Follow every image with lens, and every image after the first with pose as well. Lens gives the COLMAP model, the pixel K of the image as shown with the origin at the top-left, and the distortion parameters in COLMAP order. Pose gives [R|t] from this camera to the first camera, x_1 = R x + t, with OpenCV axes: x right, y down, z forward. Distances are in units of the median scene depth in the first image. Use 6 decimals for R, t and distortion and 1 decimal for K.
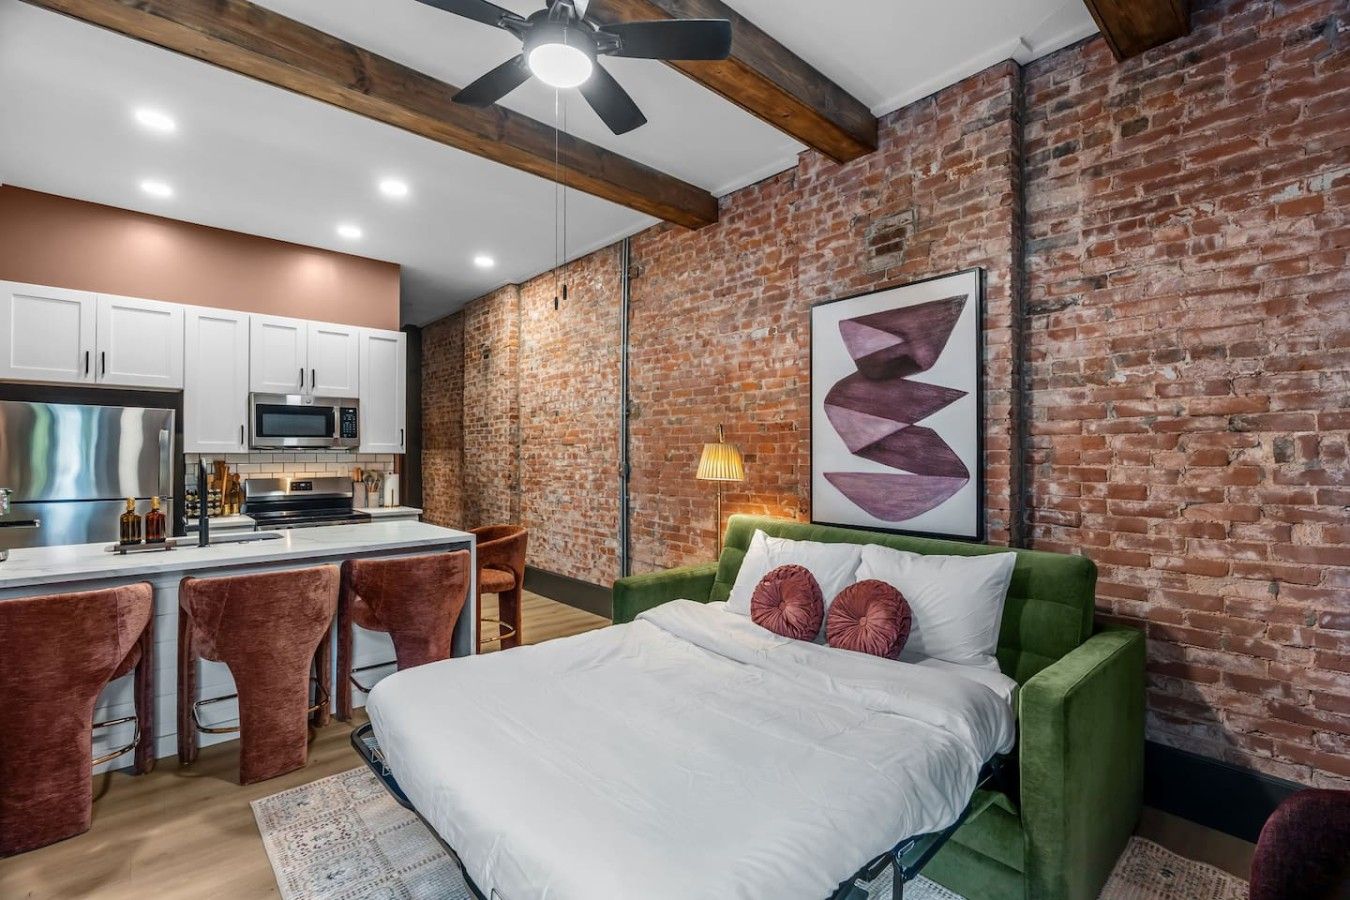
lens RADIAL K [[607.1, 0, 670.6], [0, 607.1, 448.9], [0, 0, 1]] dist [0.001241, 0.000633]
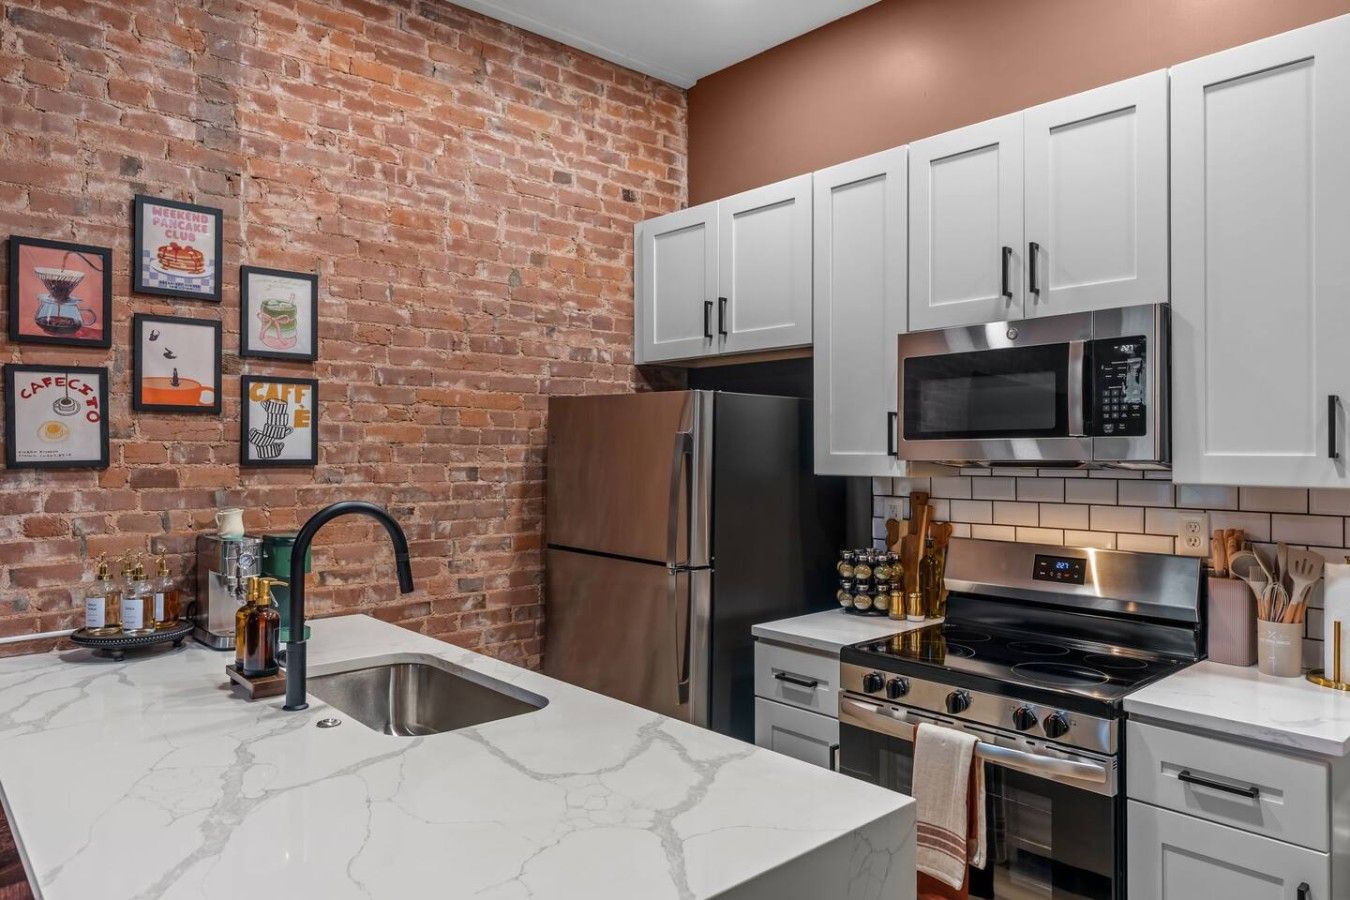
lens RADIAL K [[876.9, 0, 676.0], [0, 876.9, 448.4], [0, 0, 1]] dist [0.004099, 0.001495]
pose [[-0.000954, 0.003441, -0.999994, -0.087359], [0.011740, 0.999925, 0.003430, -0.017263], [0.999931, -0.011737, -0.000994, 0.826655]]
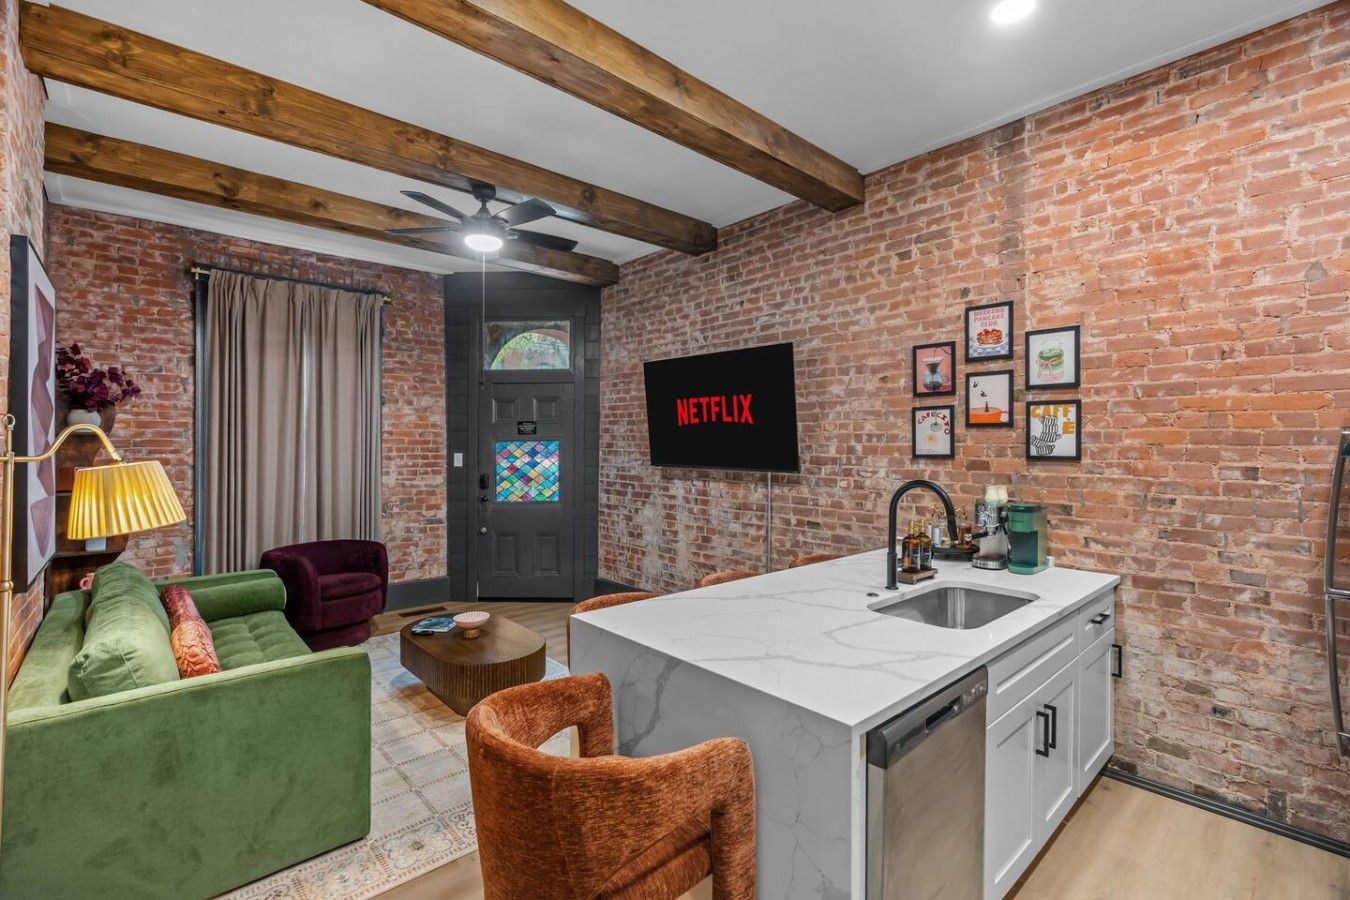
lens RADIAL K [[607.1, 0, 680.6], [0, 607.1, 444.0], [0, 0, 1]] dist [0.001241, 0.000633]
pose [[-0.999953, 0.004868, -0.008326, -0.519372], [0.004969, 0.999914, -0.012162, -0.017285], [0.008266, -0.012203, -0.999891, 1.509488]]
